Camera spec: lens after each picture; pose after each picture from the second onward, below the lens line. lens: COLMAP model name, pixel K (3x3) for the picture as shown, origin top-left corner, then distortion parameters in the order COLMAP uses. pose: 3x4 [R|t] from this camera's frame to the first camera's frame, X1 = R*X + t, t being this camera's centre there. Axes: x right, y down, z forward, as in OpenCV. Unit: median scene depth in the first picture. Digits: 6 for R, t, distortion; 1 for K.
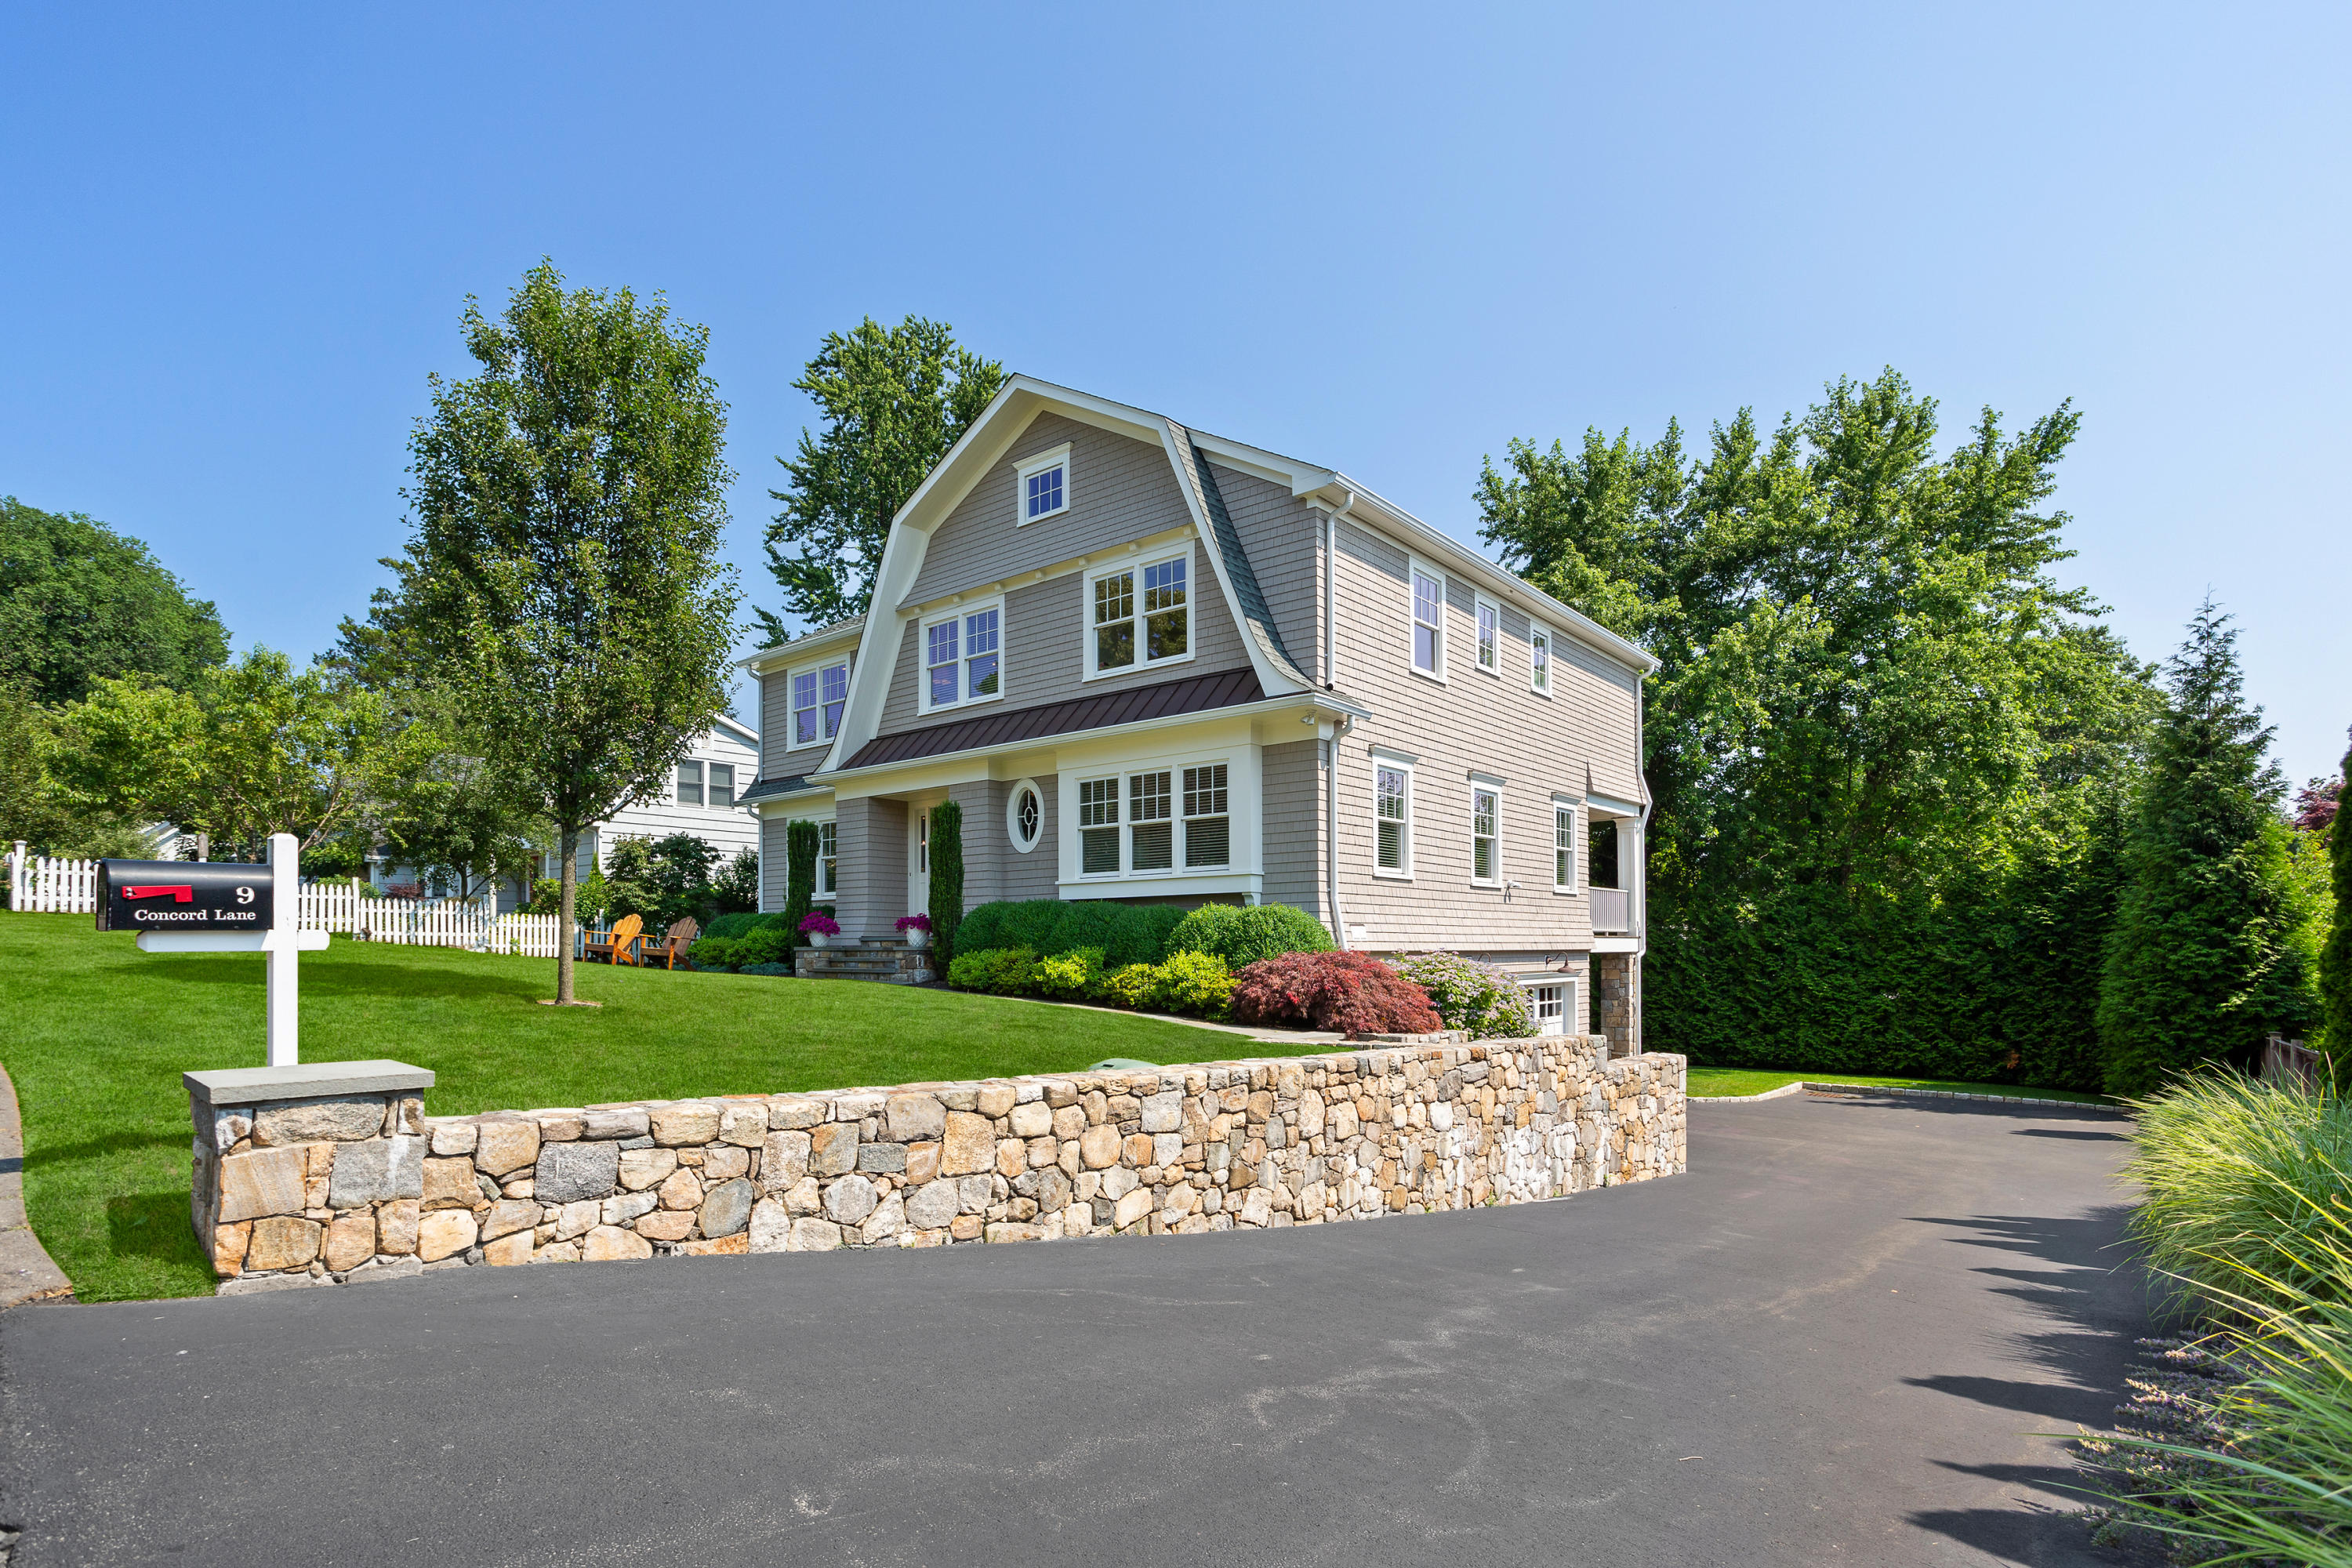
lens RADIAL K [[1128.8, 0, 1174.4], [0, 1128.8, 769.6], [0, 0, 1]] dist [-0.052607, 0.035750]
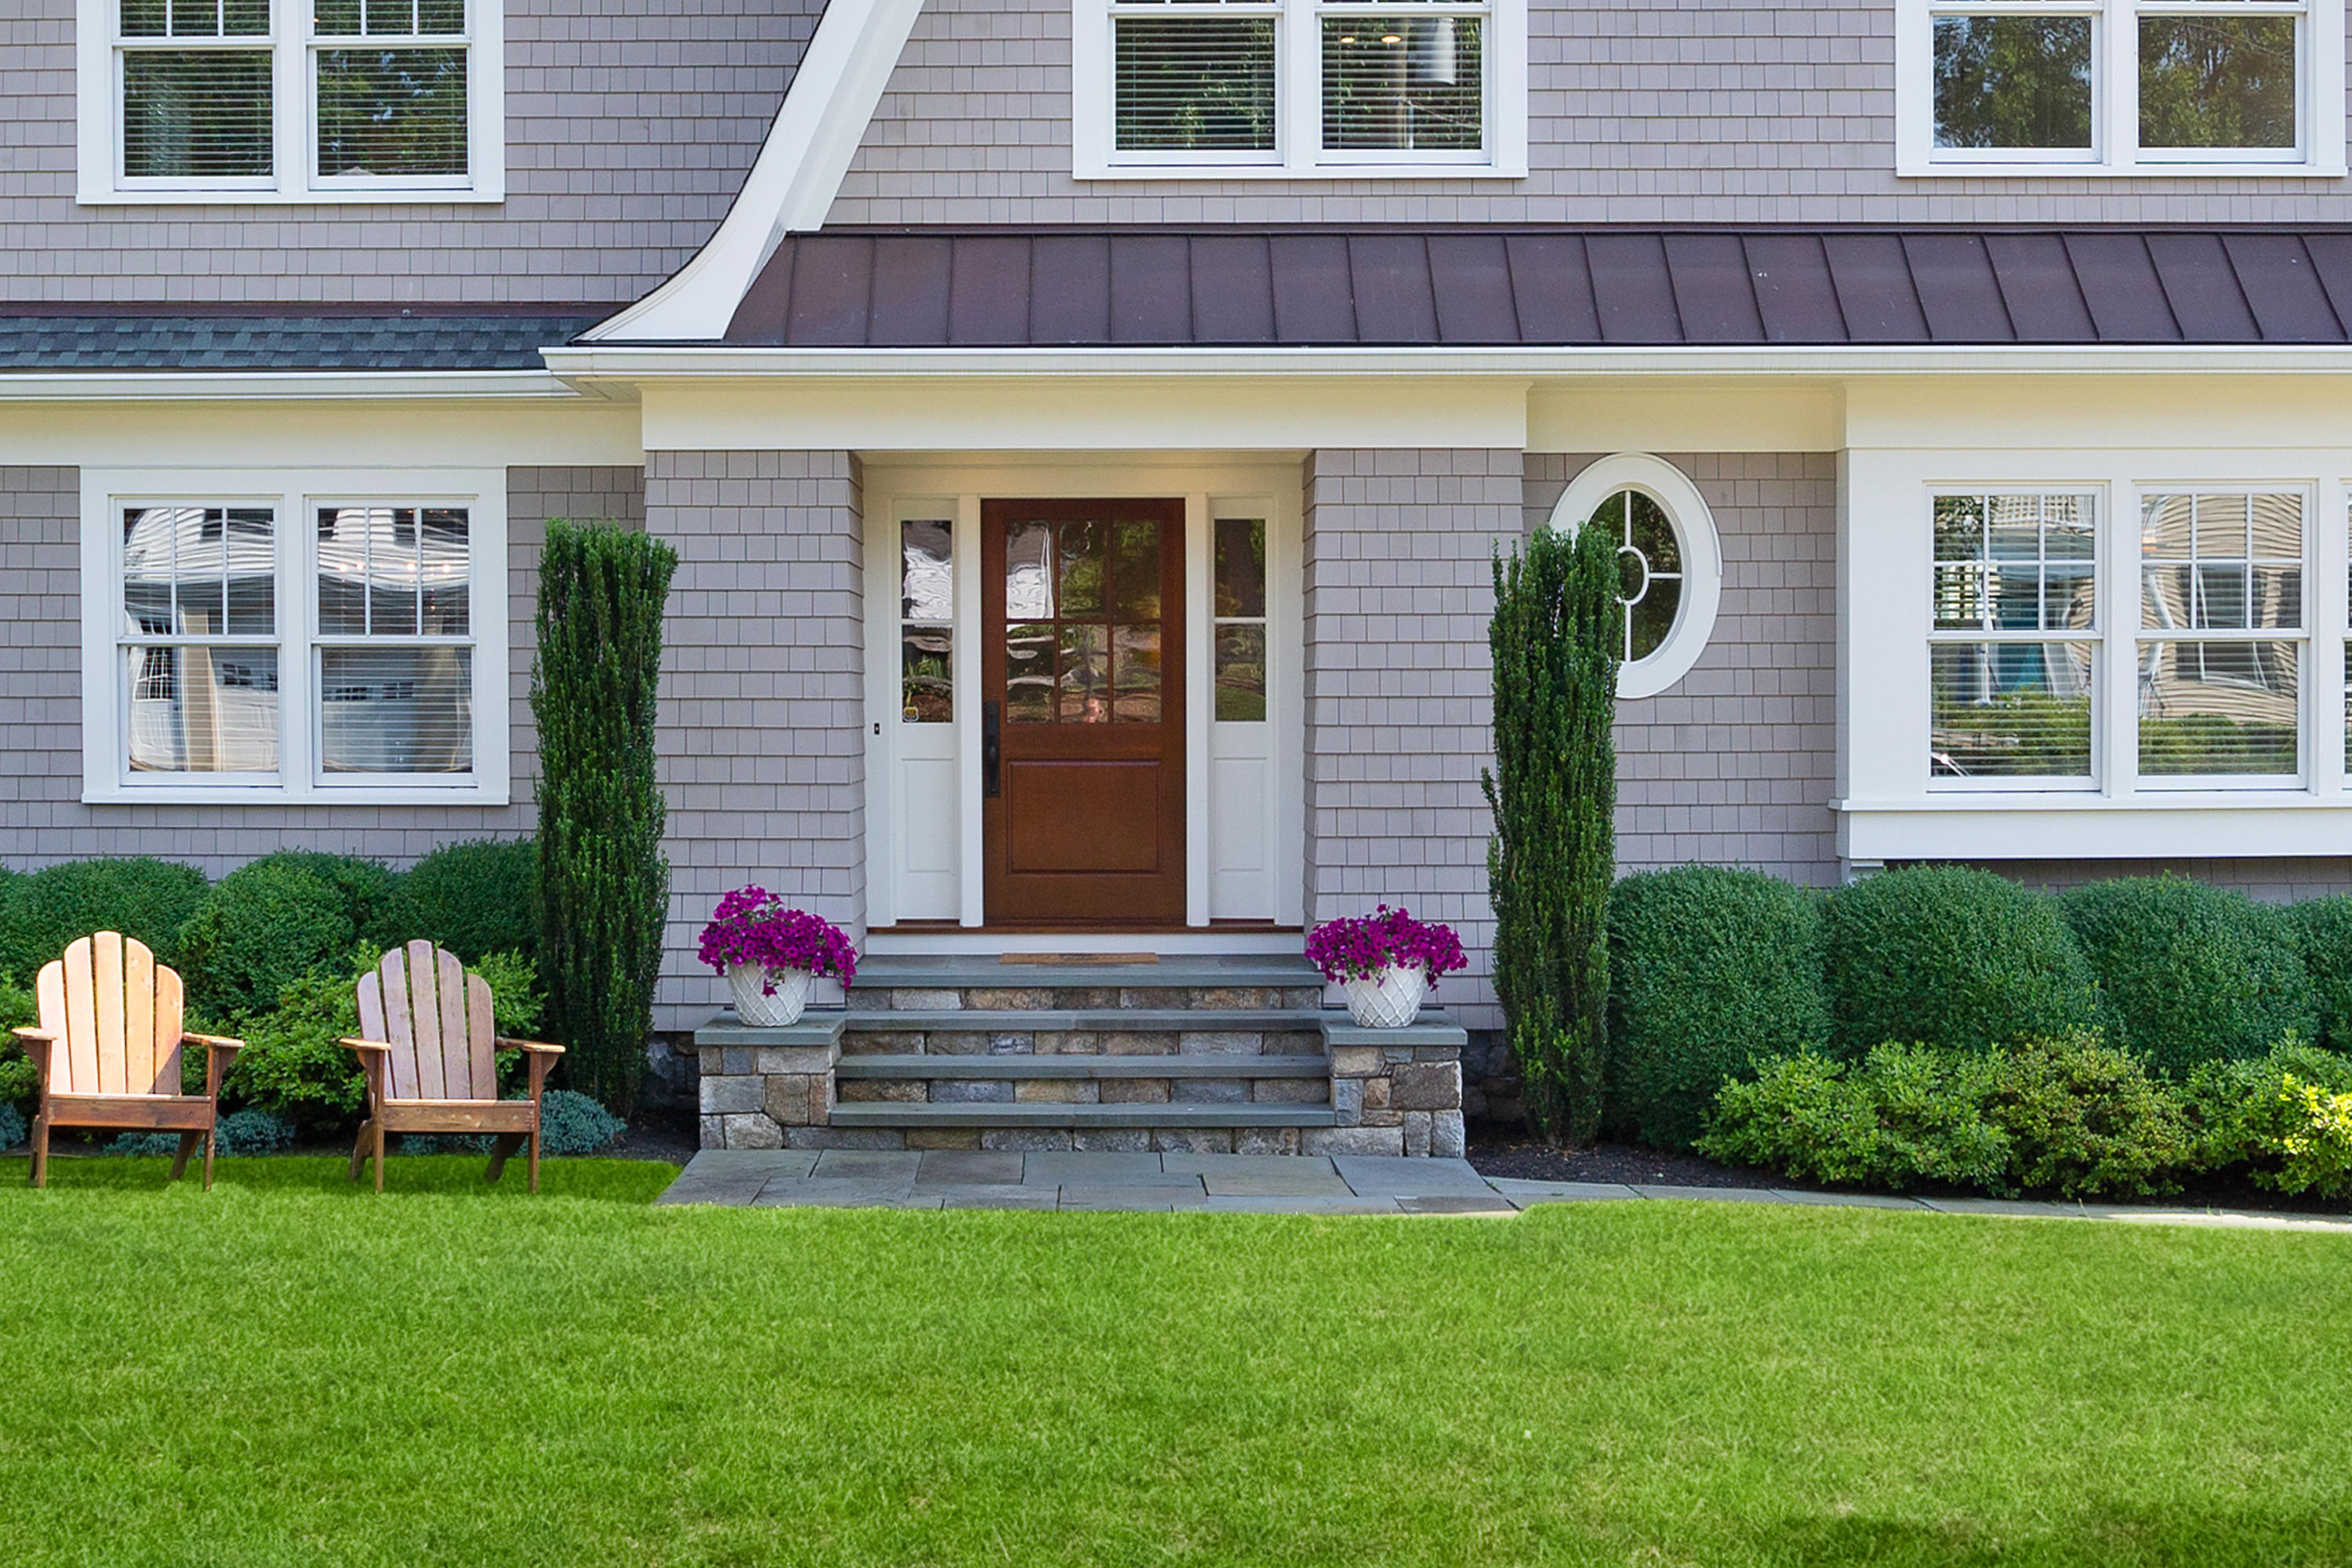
lens RADIAL K [[1879.6, 0, 1176.4], [0, 1879.6, 847.4], [0, 0, 1]] dist [-0.045240, -0.000329]
pose [[0.781501, -0.018176, 0.623639, -0.566389], [-0.093157, 0.984971, 0.145445, 0.051740], [-0.616910, -0.171762, 0.768063, 0.691392]]
